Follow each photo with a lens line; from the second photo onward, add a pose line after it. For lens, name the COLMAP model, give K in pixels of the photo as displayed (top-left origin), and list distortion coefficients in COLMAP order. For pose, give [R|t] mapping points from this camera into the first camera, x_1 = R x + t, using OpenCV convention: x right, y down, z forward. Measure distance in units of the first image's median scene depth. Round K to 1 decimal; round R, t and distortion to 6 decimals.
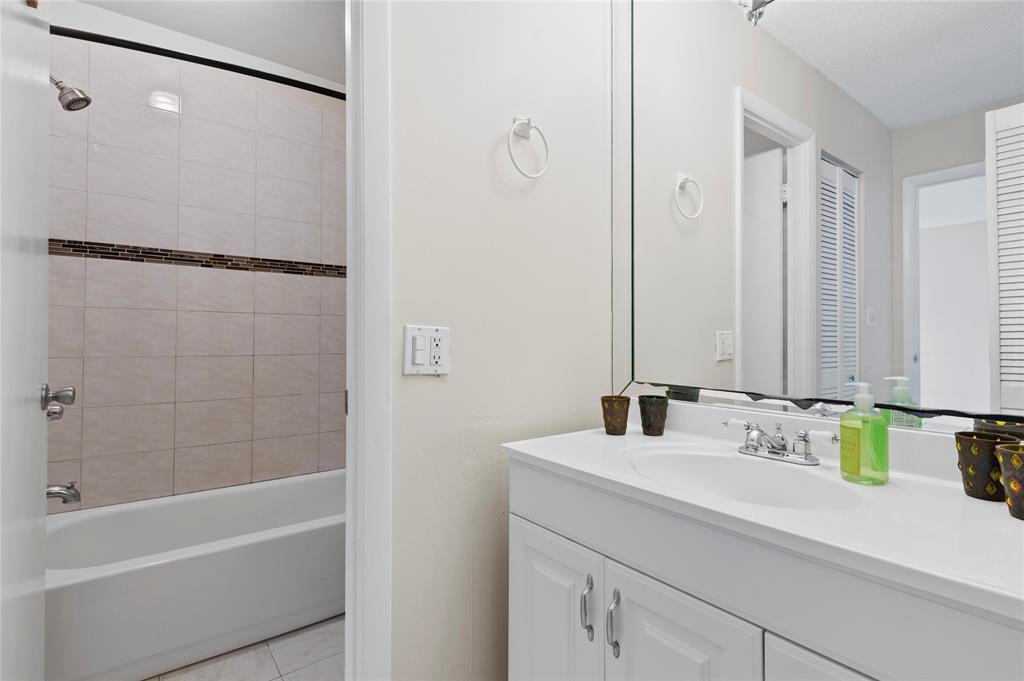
lens RADIAL K [[489.6, 0, 517.4], [0, 489.6, 338.4], [0, 0, 1]] dist [0.017810, -0.000039]
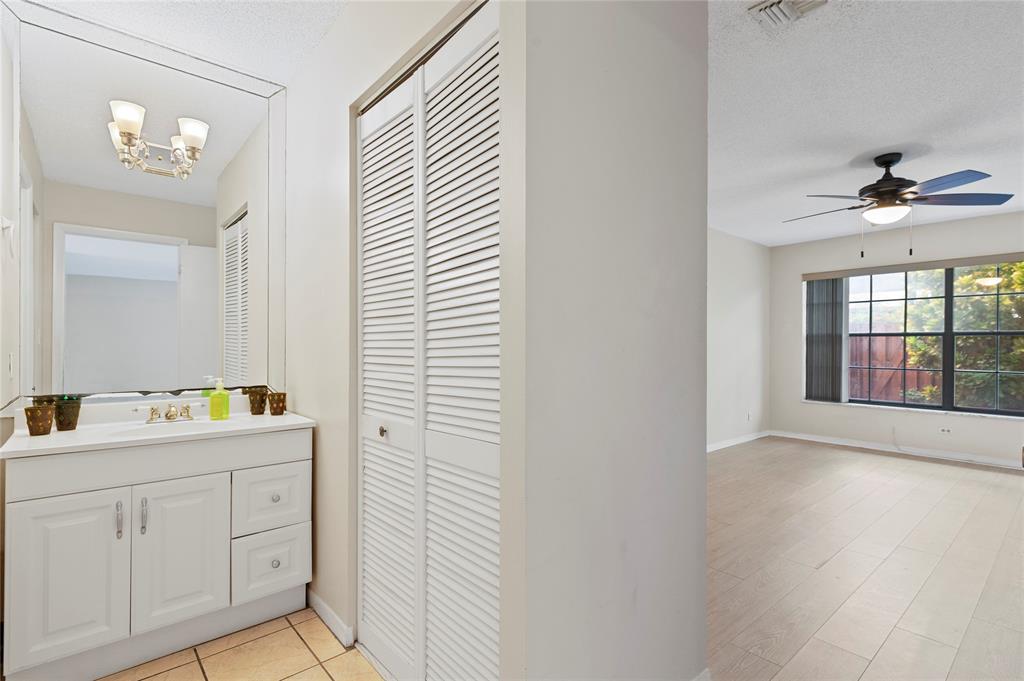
lens RADIAL K [[489.6, 0, 517.4], [0, 489.6, 338.4], [0, 0, 1]] dist [0.017810, -0.000039]
pose [[-0.036286, 0.019361, 0.999154, -1.512614], [-0.009725, 0.999758, -0.019726, -0.060565], [-0.999294, -0.010433, -0.036089, -0.291647]]
